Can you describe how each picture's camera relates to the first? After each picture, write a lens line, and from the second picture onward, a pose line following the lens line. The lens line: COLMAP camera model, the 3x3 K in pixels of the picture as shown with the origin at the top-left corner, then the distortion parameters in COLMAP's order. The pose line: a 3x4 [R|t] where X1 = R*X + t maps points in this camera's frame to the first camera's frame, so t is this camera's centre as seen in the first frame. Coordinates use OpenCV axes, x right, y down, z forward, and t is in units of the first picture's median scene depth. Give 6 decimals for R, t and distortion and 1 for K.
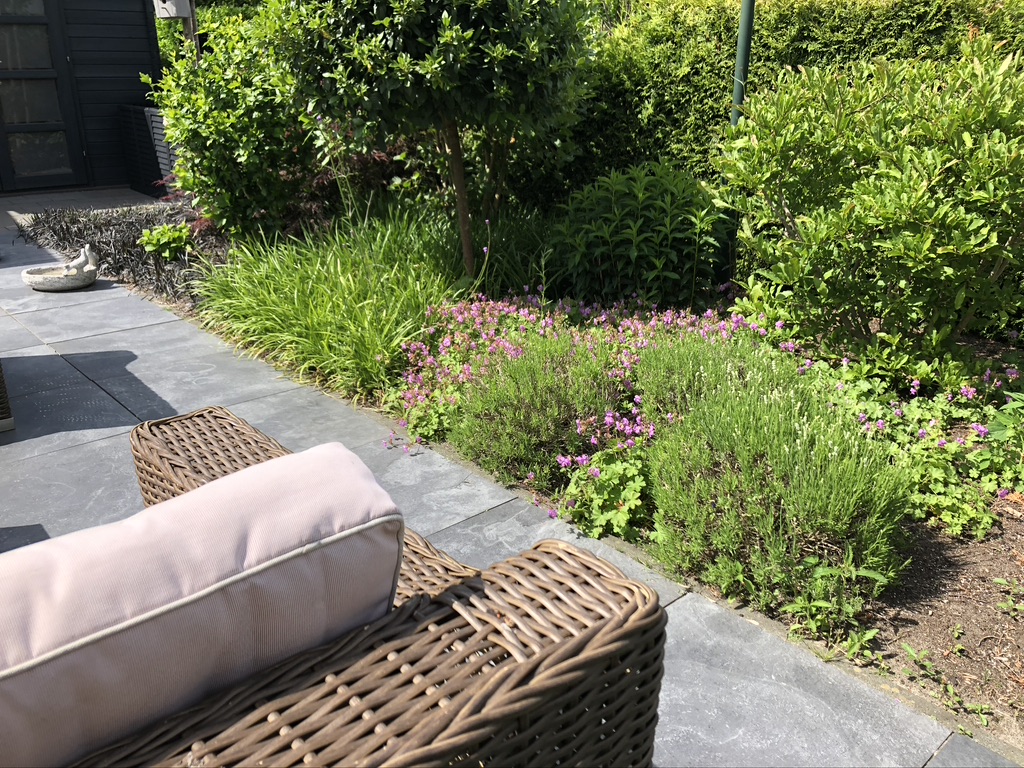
lens RADIAL K [[839.6, 0, 512.0], [0, 839.6, 384.0], [0, 0, 1]] dist [0.000763, -0.006015]
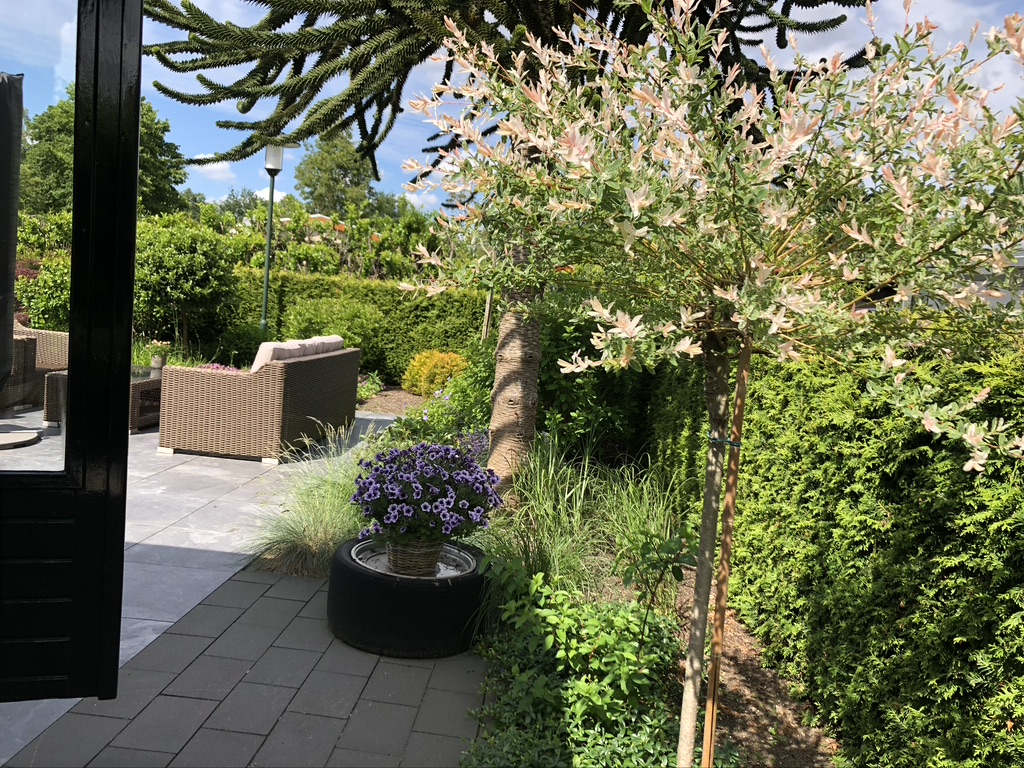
lens RADIAL K [[839.6, 0, 512.0], [0, 839.6, 384.0], [0, 0, 1]] dist [0.000763, -0.006015]
pose [[0.699137, -0.010304, 0.714914, -1.372229], [0.173293, 0.972525, -0.155452, 0.591490], [-0.693670, 0.232572, 0.681713, -1.694108]]
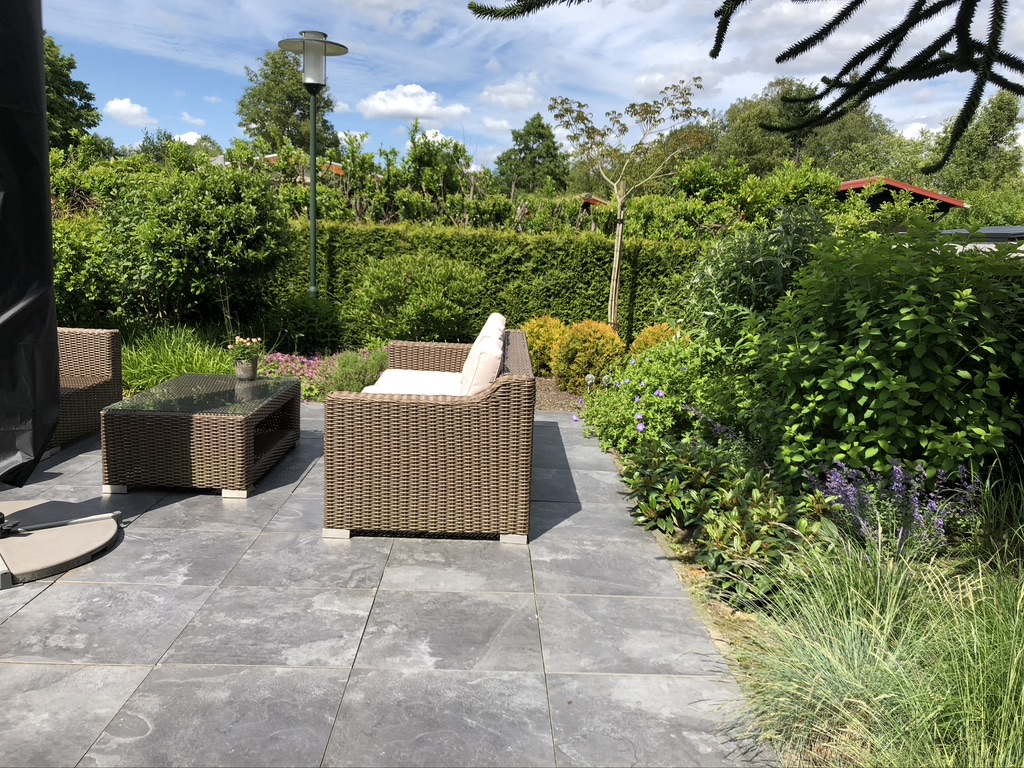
lens RADIAL K [[839.6, 0, 512.0], [0, 839.6, 384.0], [0, 0, 1]] dist [0.000763, -0.006015]
pose [[0.636773, -0.104805, 0.763895, -1.273559], [0.238175, 0.969005, -0.065594, 0.256929], [-0.733344, 0.223709, 0.641998, -0.822487]]
